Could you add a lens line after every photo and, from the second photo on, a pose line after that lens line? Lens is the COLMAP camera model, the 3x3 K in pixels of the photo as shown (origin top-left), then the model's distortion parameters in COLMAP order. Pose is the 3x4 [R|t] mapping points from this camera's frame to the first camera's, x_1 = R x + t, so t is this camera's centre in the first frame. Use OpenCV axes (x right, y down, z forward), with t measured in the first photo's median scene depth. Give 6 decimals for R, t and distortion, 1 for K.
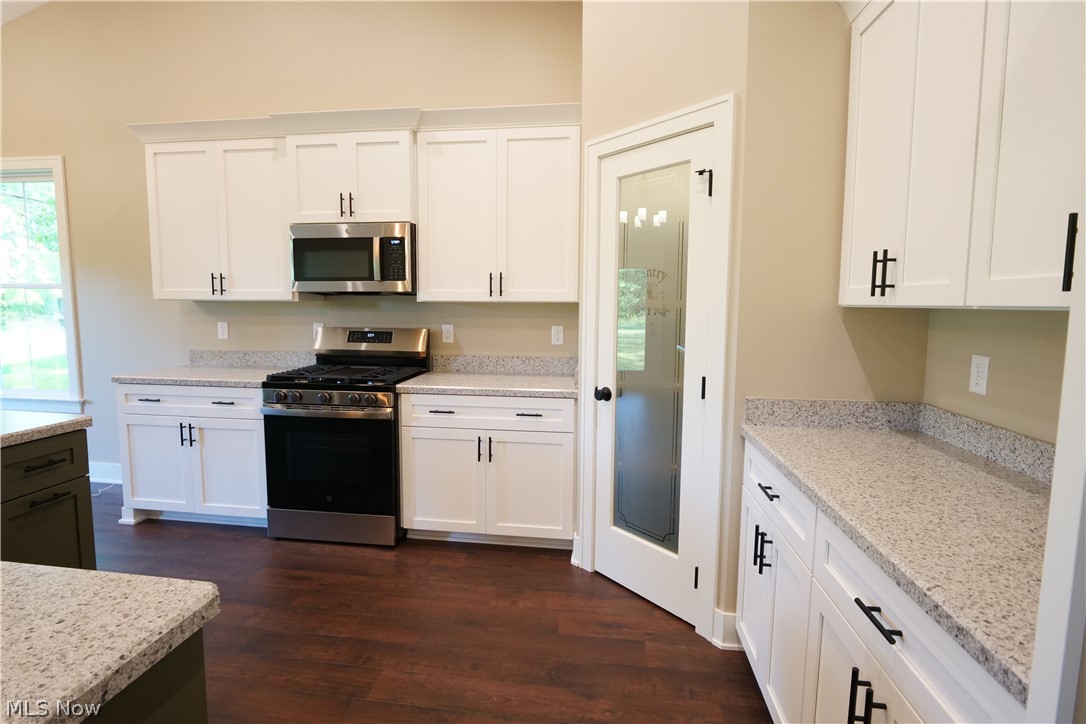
lens RADIAL K [[527.7, 0, 535.2], [0, 527.7, 351.1], [0, 0, 1]] dist [-0.010386, -0.002842]
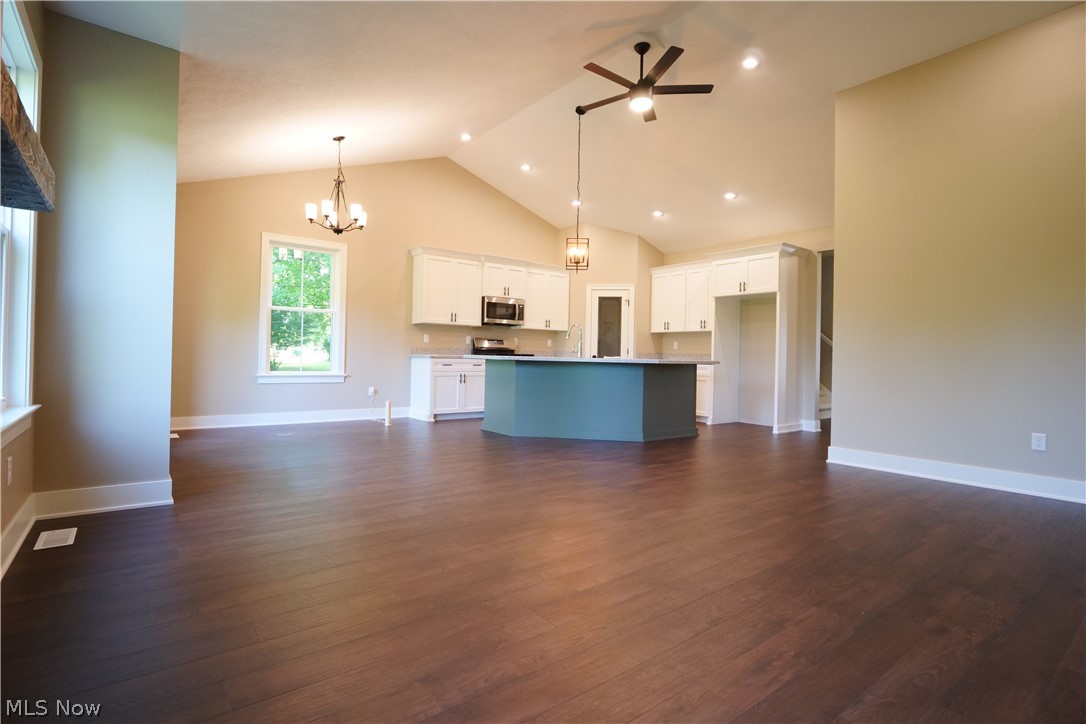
lens RADIAL K [[527.7, 0, 536.7], [0, 527.7, 350.1], [0, 0, 1]] dist [-0.010386, -0.002842]
pose [[0.707511, 0.013368, 0.706576, -2.087340], [0.049987, 0.996370, -0.068903, 0.206537], [-0.704933, 0.084070, 0.704274, -0.945921]]
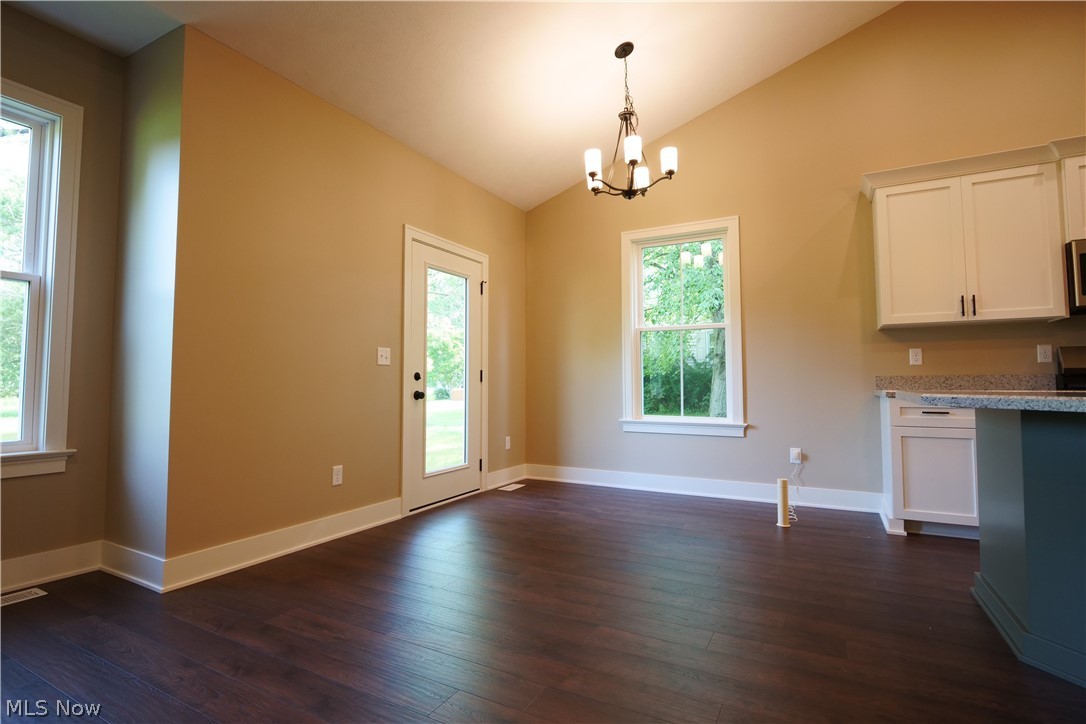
lens RADIAL K [[527.7, 0, 536.1], [0, 527.7, 355.1], [0, 0, 1]] dist [-0.010386, -0.002842]
pose [[0.929676, -0.030082, -0.367149, -1.068558], [-0.024563, 0.989380, -0.143261, 0.146408], [0.367560, 0.142205, 0.919064, -0.273572]]
